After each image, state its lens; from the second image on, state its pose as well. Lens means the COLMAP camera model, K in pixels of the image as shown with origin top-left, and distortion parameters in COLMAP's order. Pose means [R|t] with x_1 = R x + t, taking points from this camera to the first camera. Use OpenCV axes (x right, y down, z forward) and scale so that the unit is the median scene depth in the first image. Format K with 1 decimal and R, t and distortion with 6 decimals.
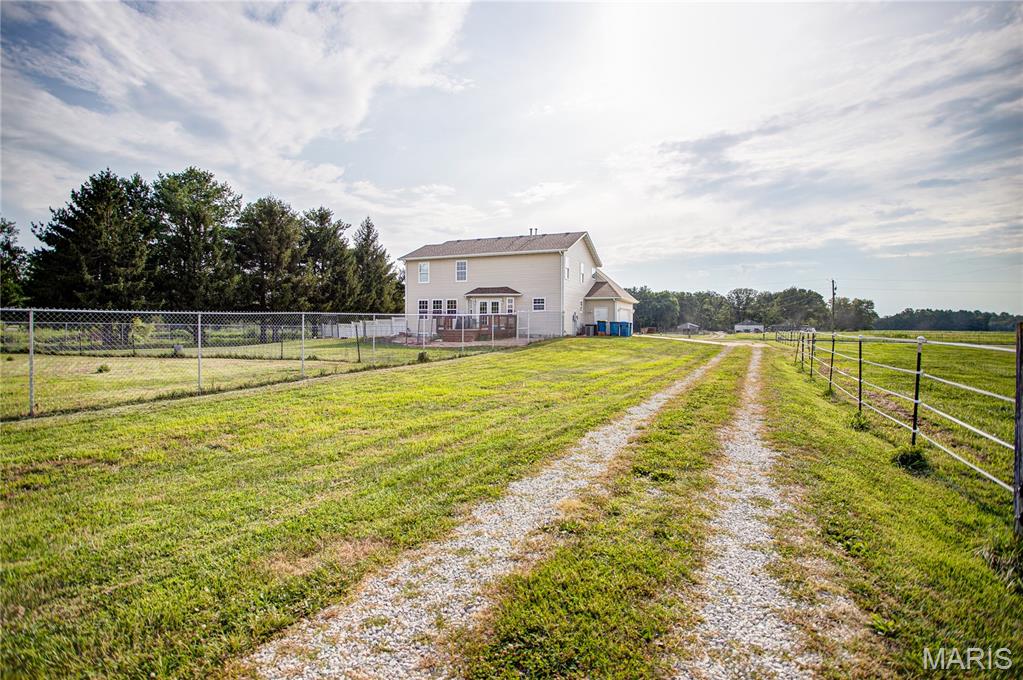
lens RADIAL K [[550.2, 0, 515.5], [0, 550.2, 336.1], [0, 0, 1]] dist [-0.063234, 0.023163]
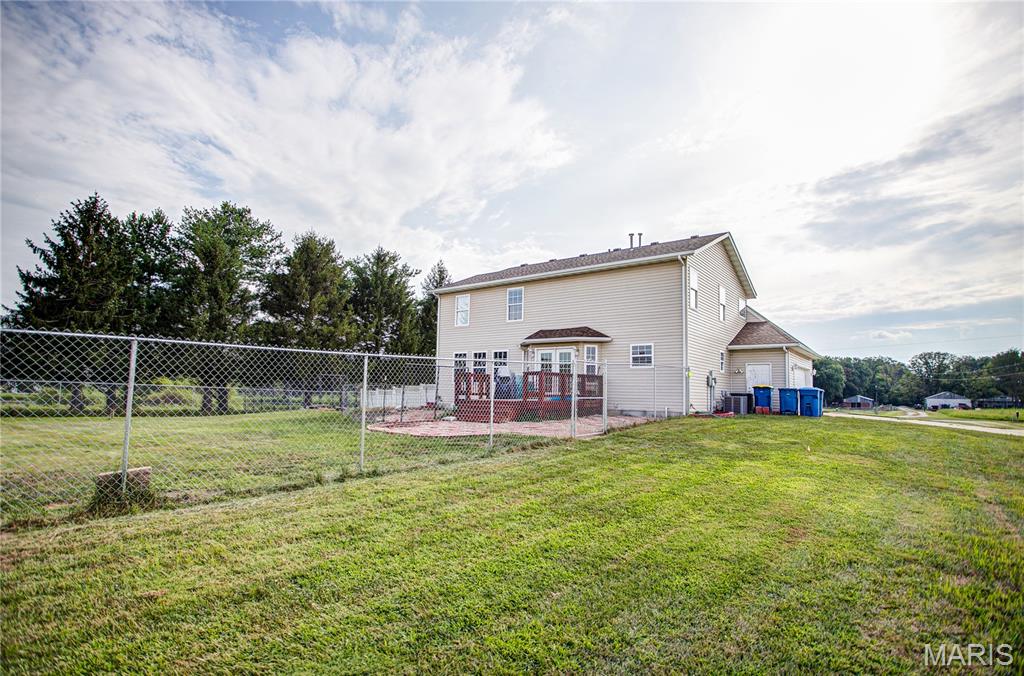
lens RADIAL K [[550.7, 0, 501.4], [0, 550.7, 342.2], [0, 0, 1]] dist [-0.063234, 0.023163]
pose [[0.966715, -0.012619, -0.255543, 0.042085], [-0.017720, 0.993082, -0.116074, -0.004195], [0.255240, 0.116739, 0.959804, 0.387923]]
